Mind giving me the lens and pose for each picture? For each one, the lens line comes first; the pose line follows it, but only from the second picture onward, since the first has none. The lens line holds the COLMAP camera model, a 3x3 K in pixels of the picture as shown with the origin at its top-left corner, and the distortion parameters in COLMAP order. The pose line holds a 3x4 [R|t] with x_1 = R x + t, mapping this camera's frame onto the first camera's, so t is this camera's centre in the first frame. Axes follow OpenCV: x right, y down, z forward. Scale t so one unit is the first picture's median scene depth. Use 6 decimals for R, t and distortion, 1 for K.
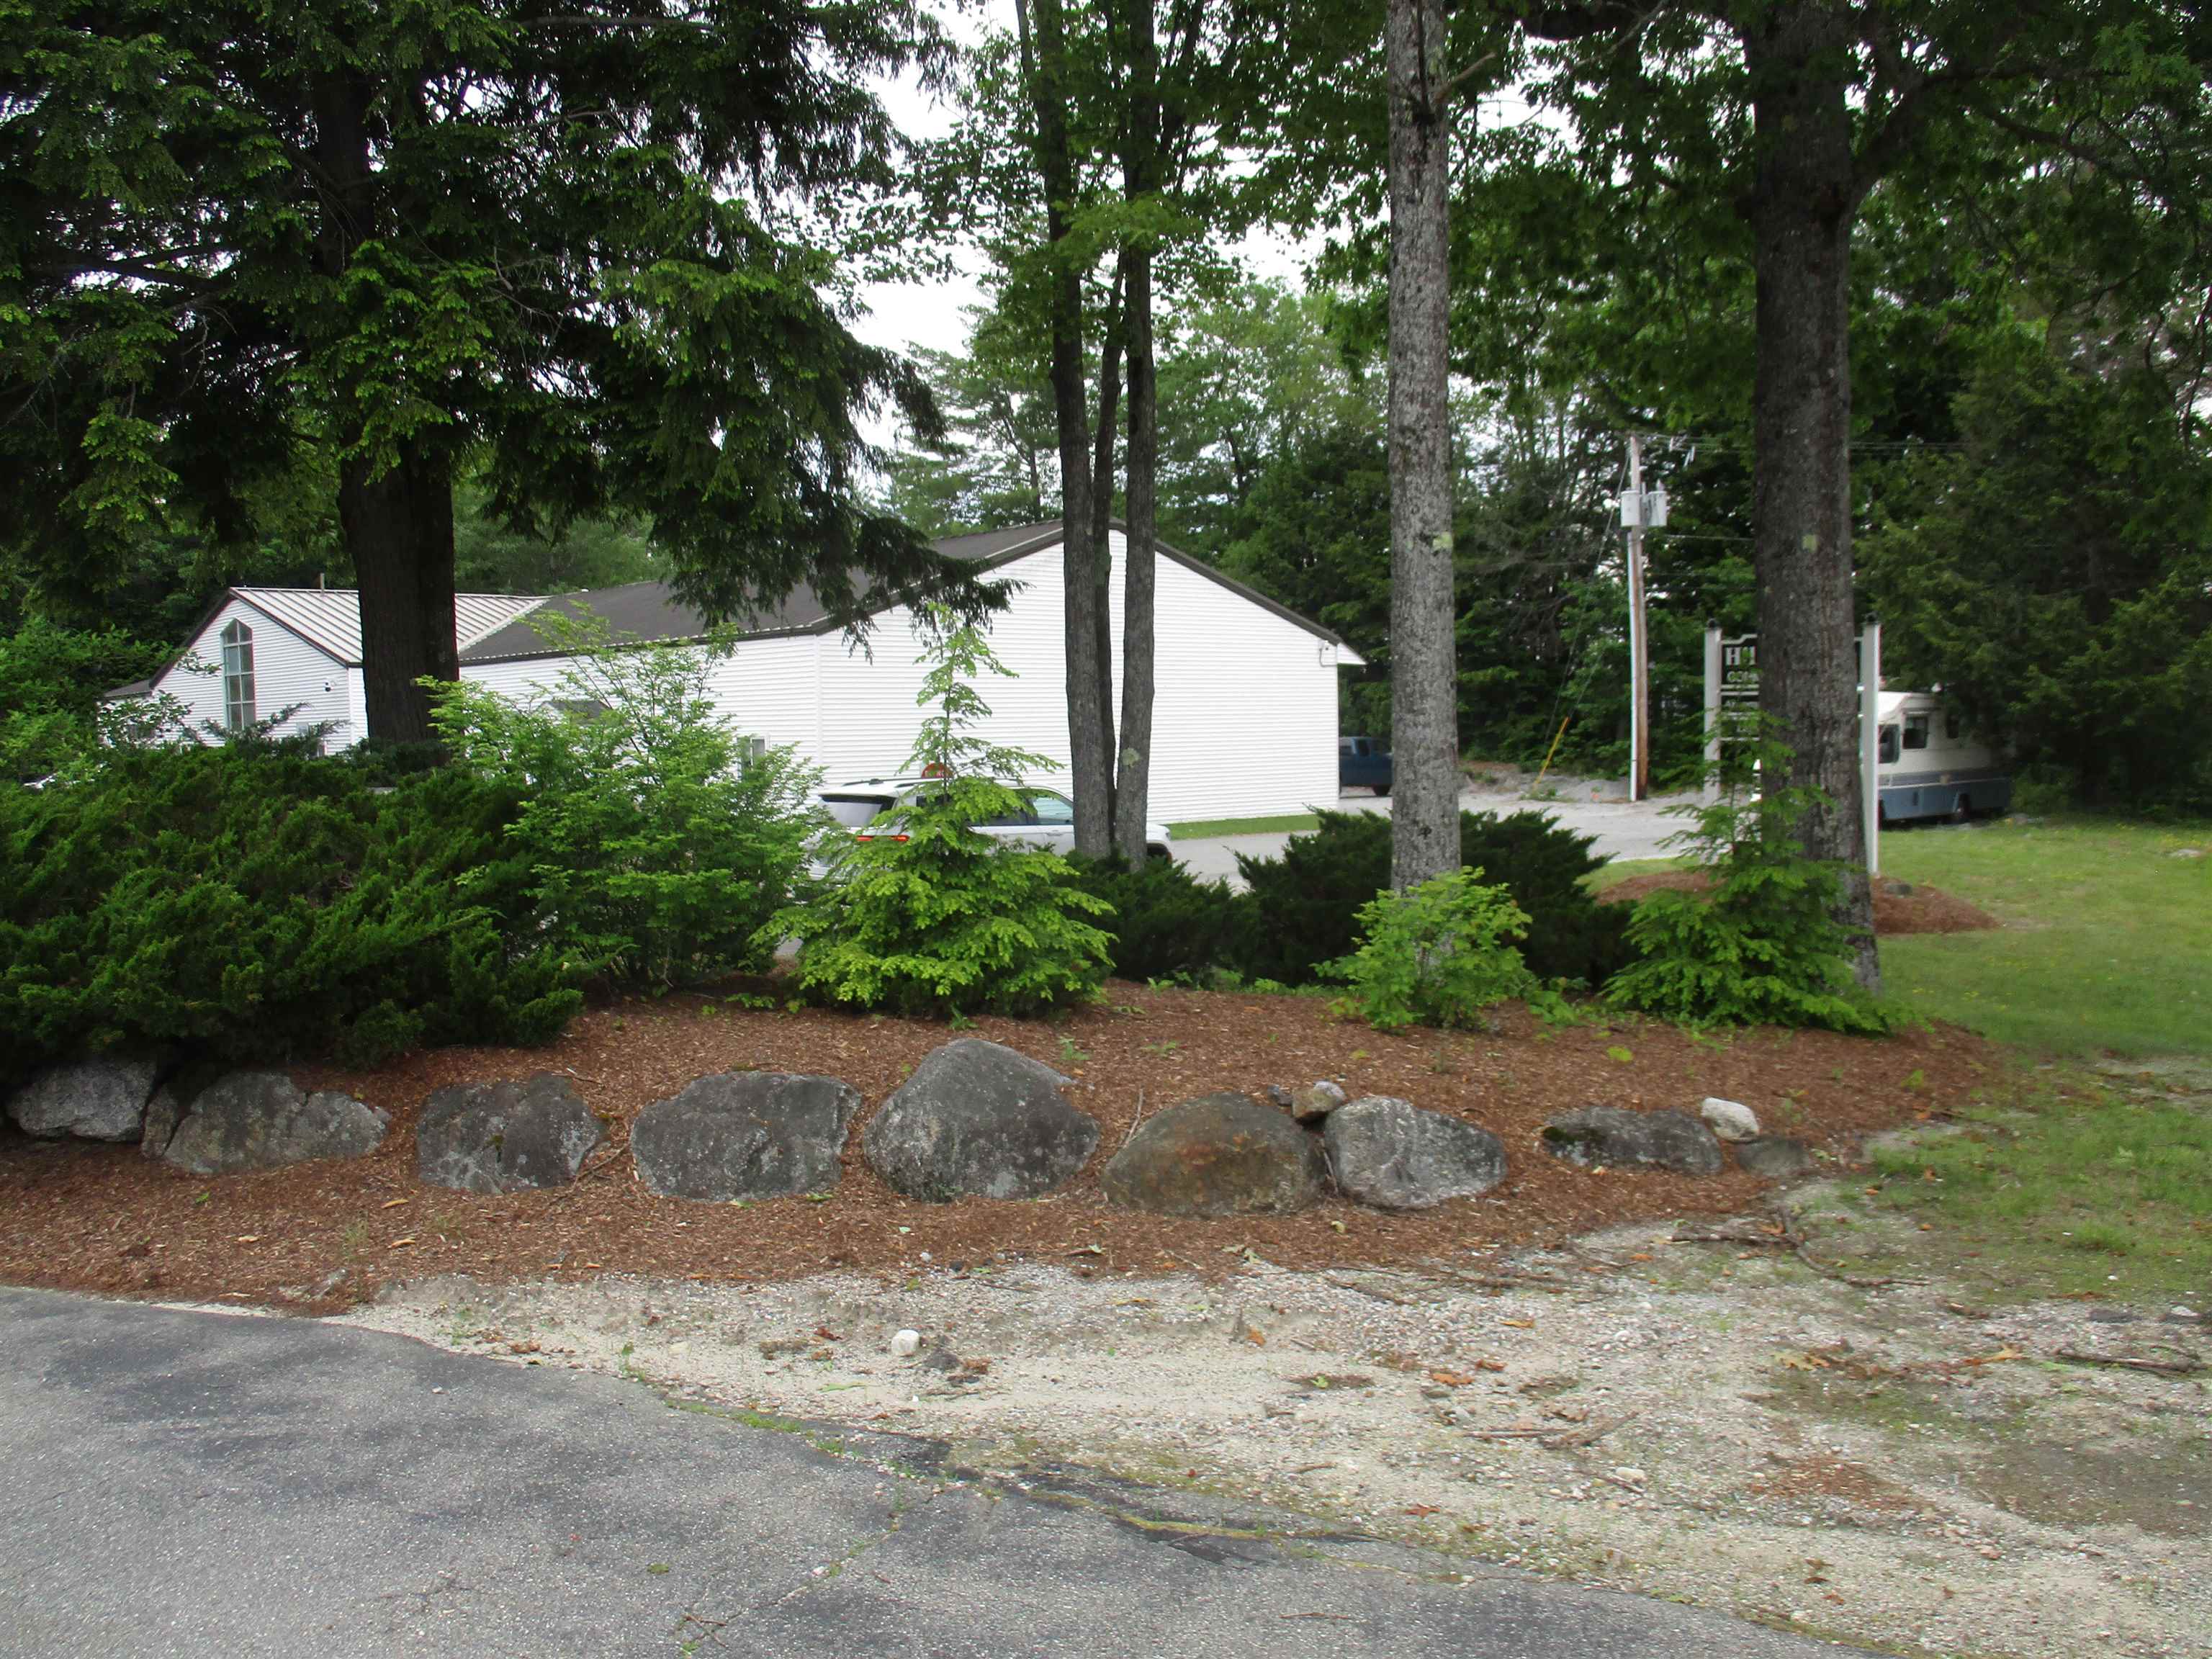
lens RADIAL K [[1839.8, 0, 1107.0], [0, 1839.8, 830.9], [0, 0, 1]] dist [-0.007046, -0.001492]
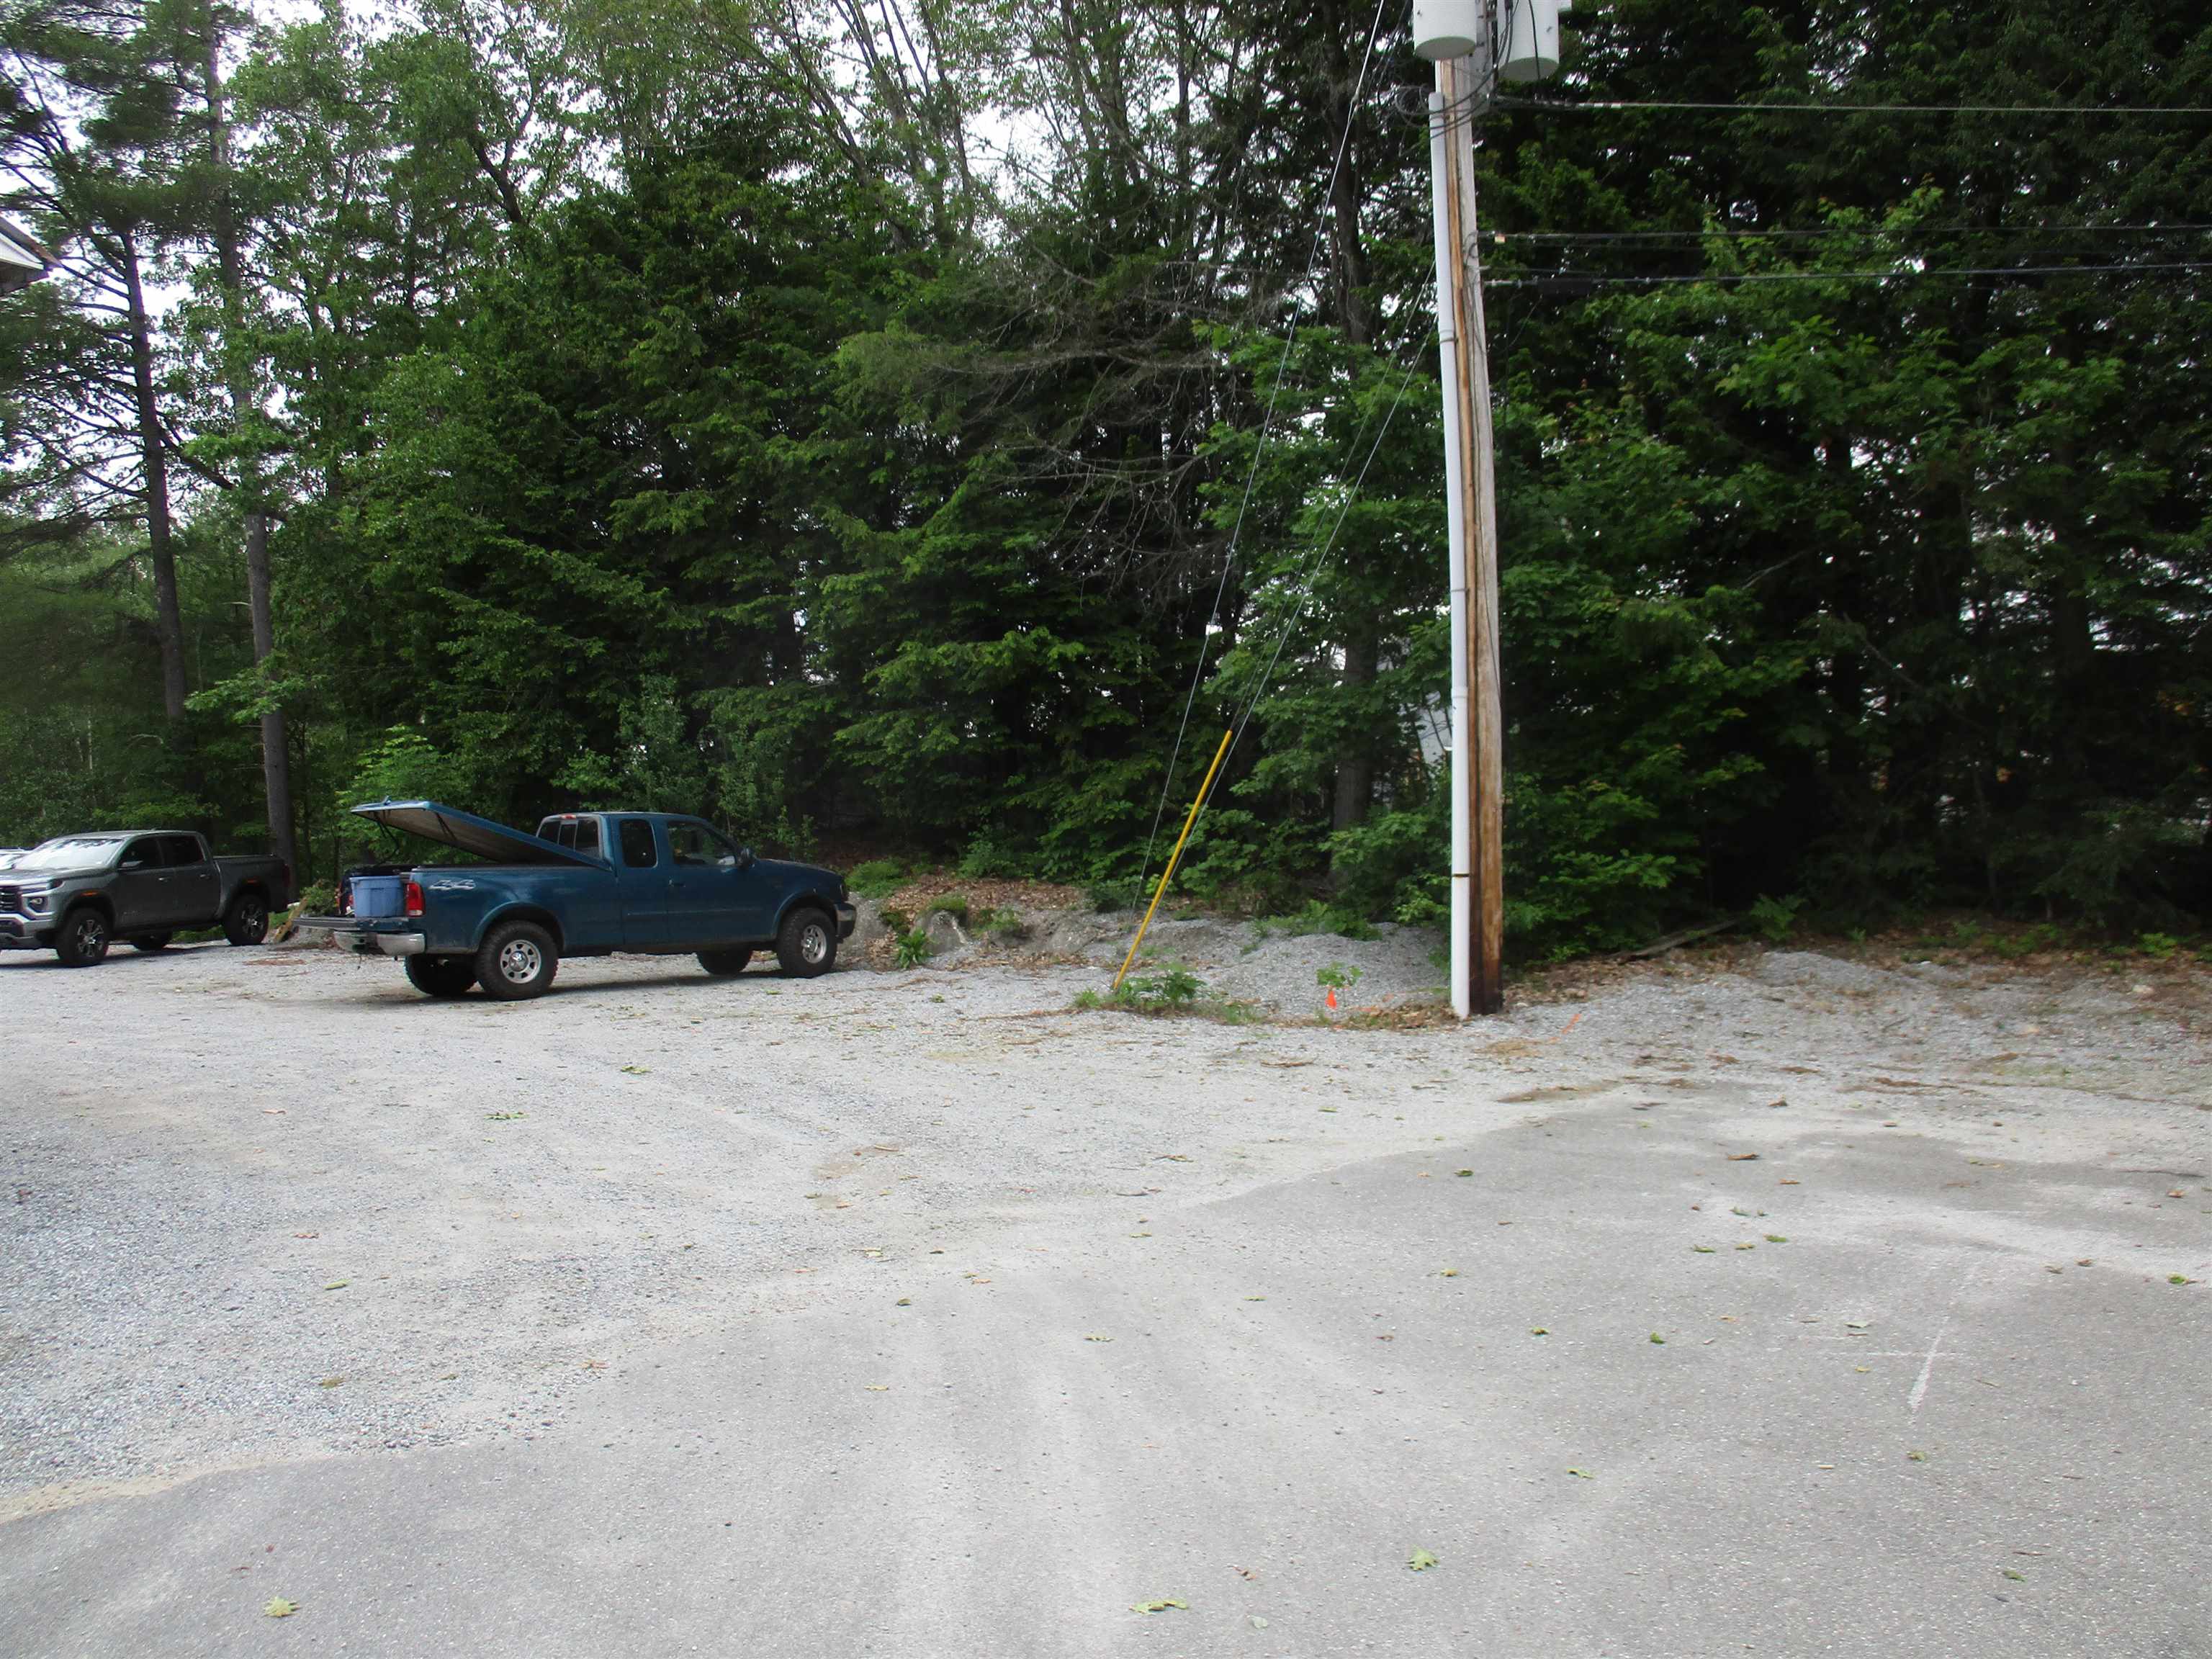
lens RADIAL K [[1839.8, 0, 1106.0], [0, 1839.8, 829.9], [0, 0, 1]] dist [-0.007046, -0.001492]
pose [[0.978845, -0.000776, 0.204603, 0.158619], [0.013975, 0.997911, -0.063074, -0.025559], [-0.204126, 0.064599, 0.976811, 0.667028]]
